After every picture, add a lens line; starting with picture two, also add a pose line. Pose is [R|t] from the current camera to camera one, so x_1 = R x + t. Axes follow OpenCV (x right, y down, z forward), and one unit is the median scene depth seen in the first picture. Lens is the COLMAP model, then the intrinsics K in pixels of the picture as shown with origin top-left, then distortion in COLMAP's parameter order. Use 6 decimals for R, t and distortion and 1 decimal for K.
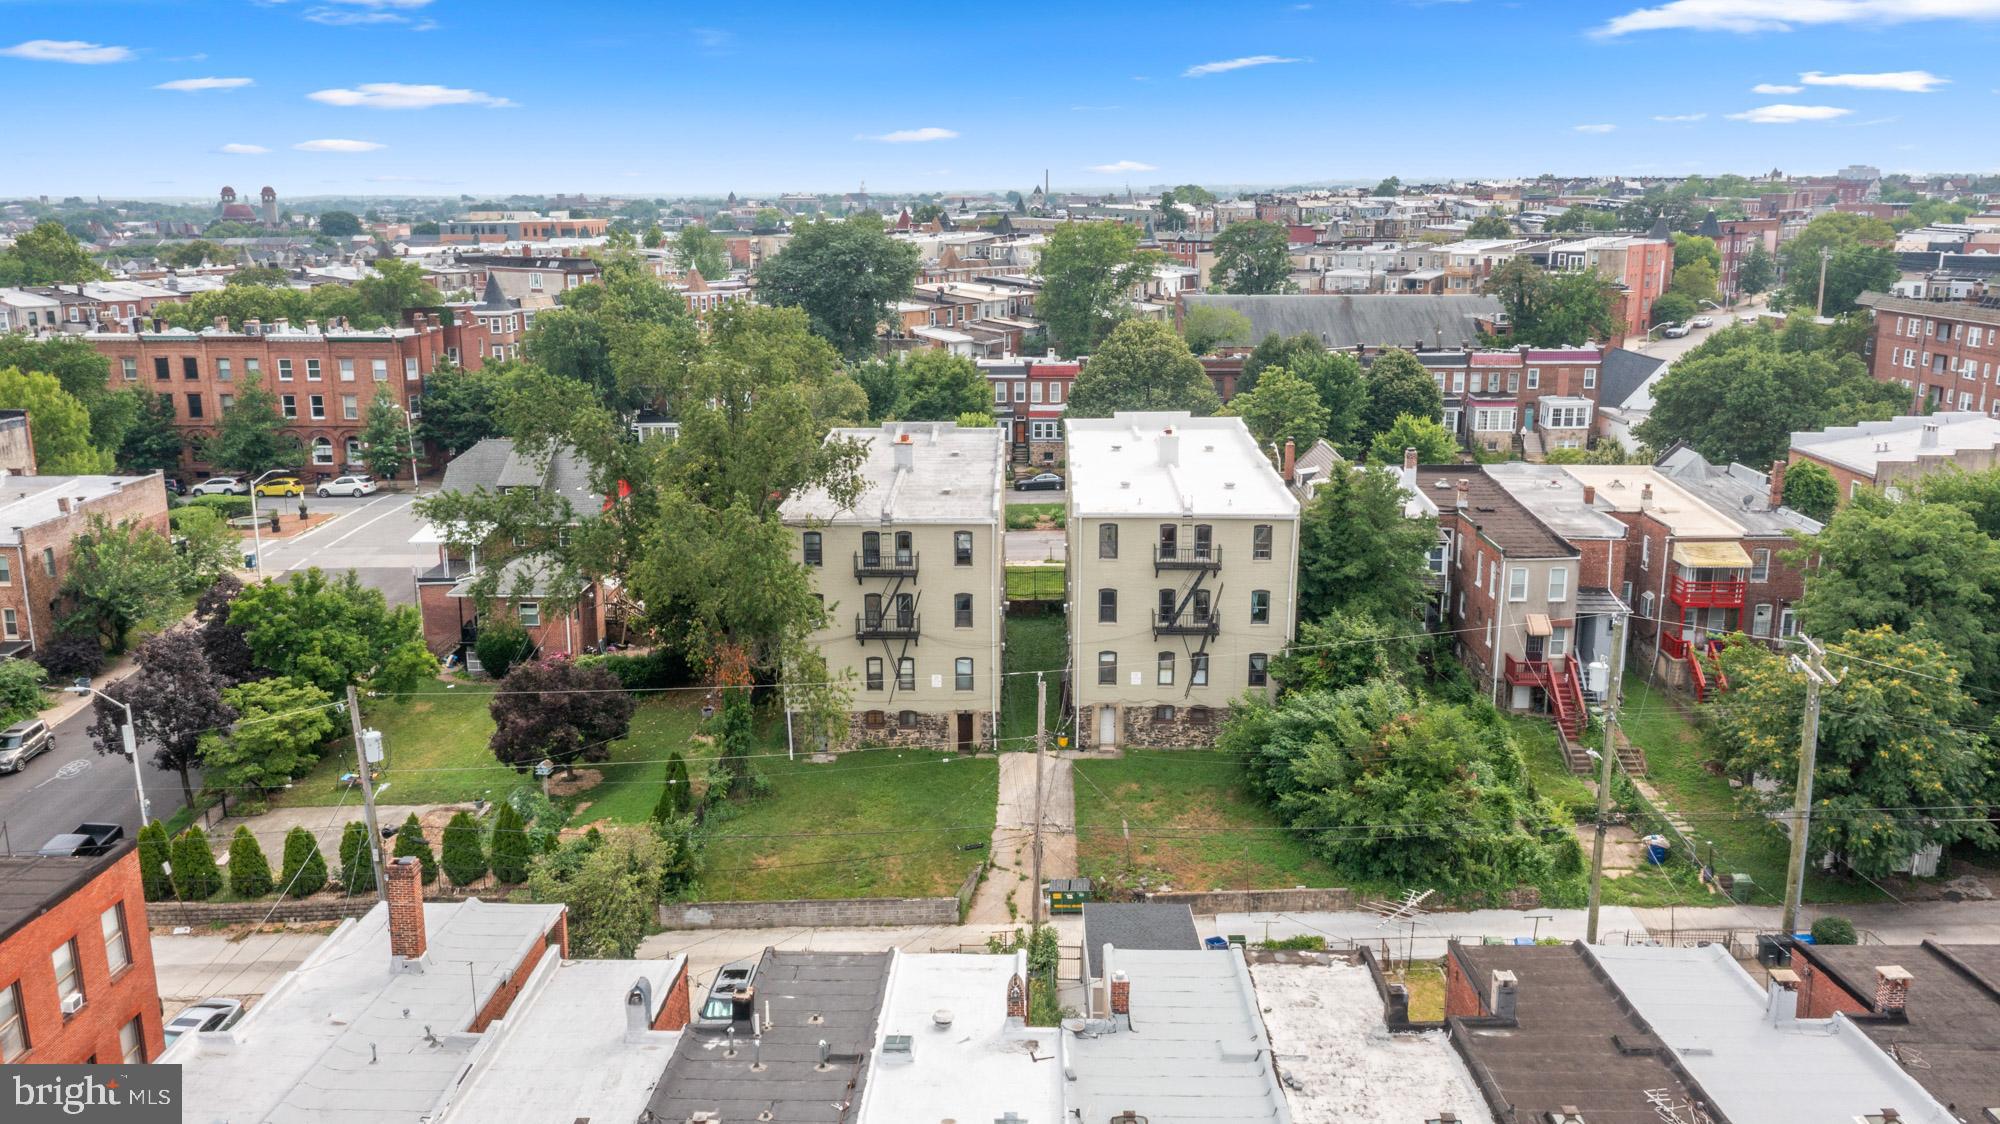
lens RADIAL K [[1602.6, 0, 1006.4], [0, 1602.6, 562.0], [0, 0, 1]] dist [0.000588, 0.000255]
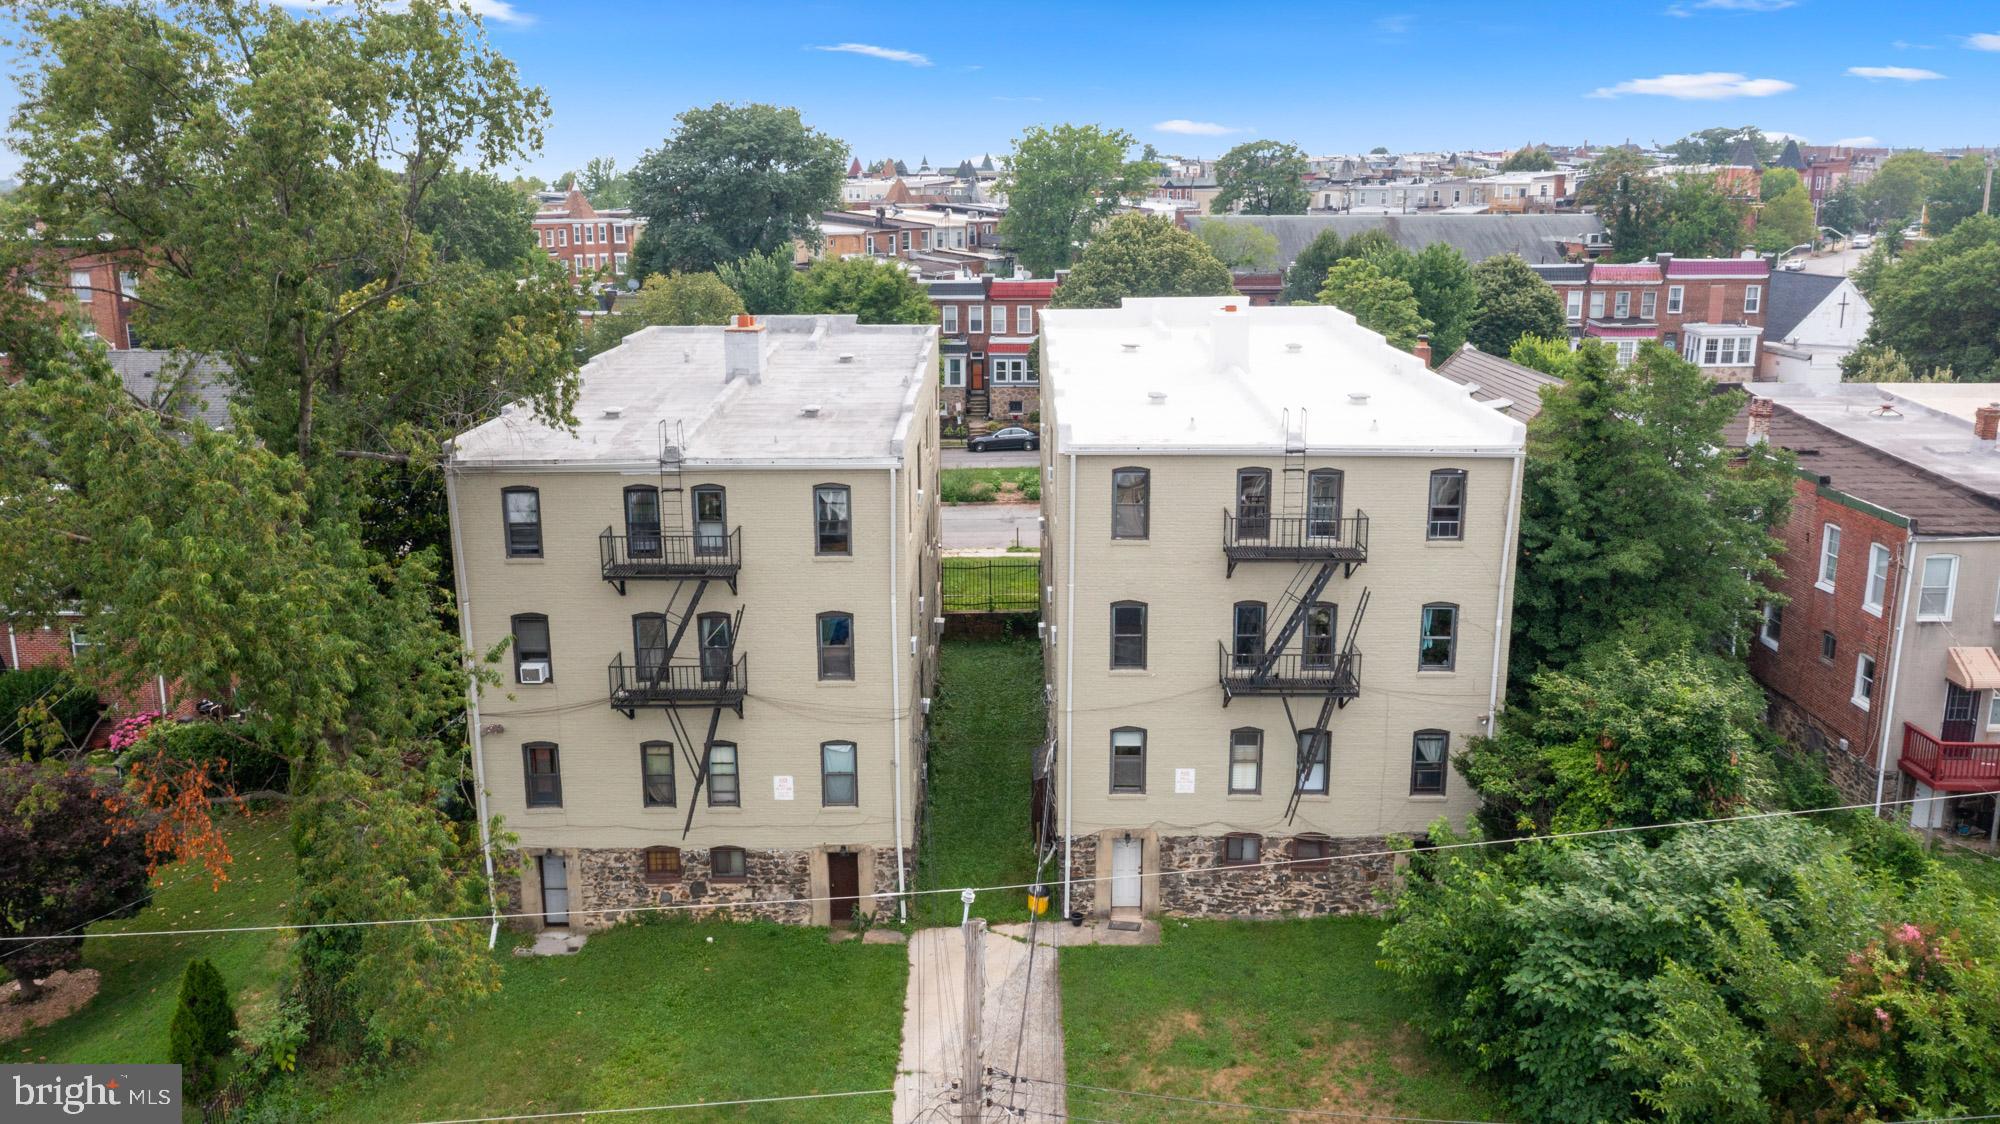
lens RADIAL K [[1602.6, 0, 1006.4], [0, 1602.6, 562.0], [0, 0, 1]] dist [0.000588, 0.000255]
pose [[0.999844, -0.003841, 0.017269, 0.017063], [0.003760, 0.999982, 0.004714, 0.002200], [-0.017287, -0.004648, 0.999840, 0.501051]]
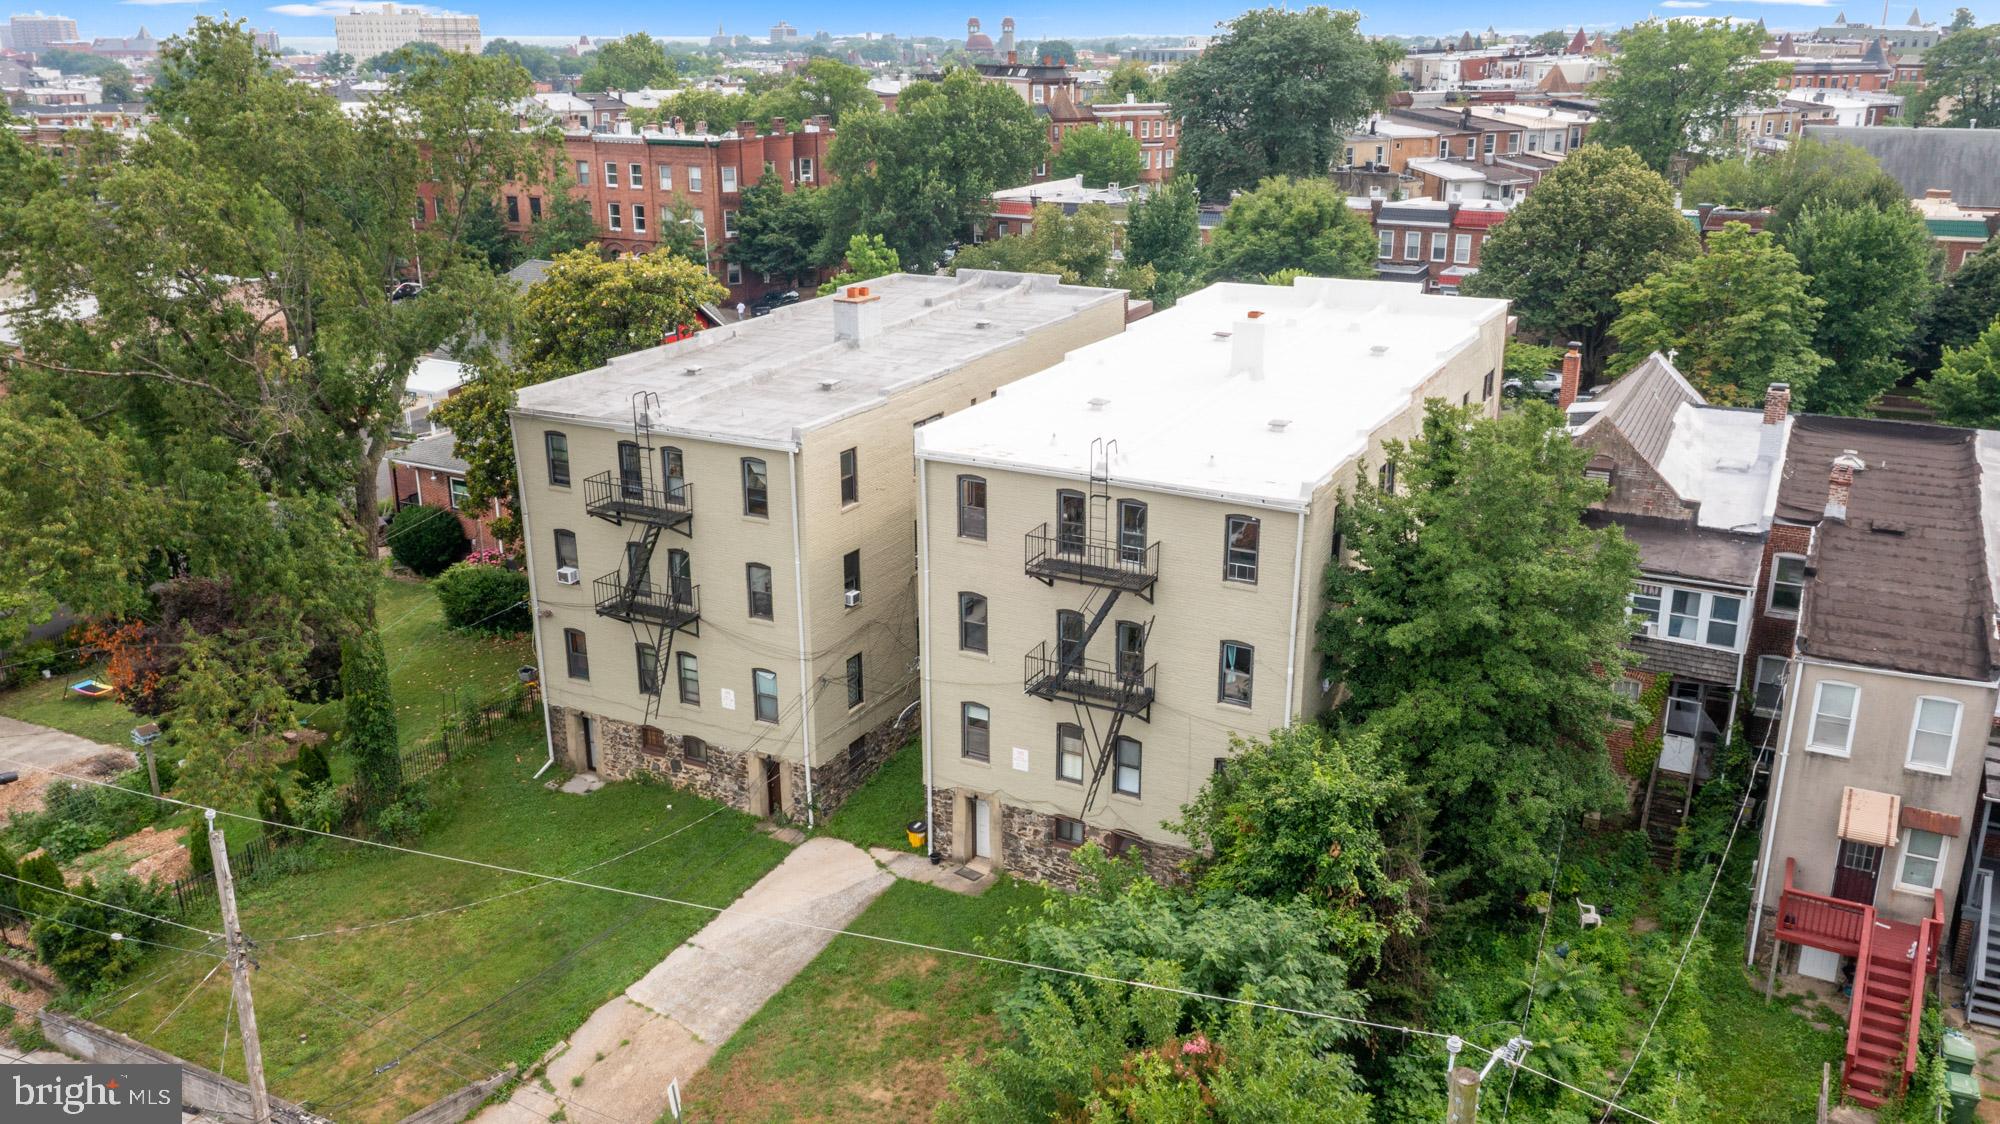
lens RADIAL K [[1602.6, 0, 1006.4], [0, 1602.6, 562.0], [0, 0, 1]] dist [0.000588, 0.000255]
pose [[0.892200, 0.141950, -0.428753, 0.300710], [-0.101869, 0.988110, 0.115159, -0.056824], [0.440002, -0.059068, 0.896052, 0.505818]]
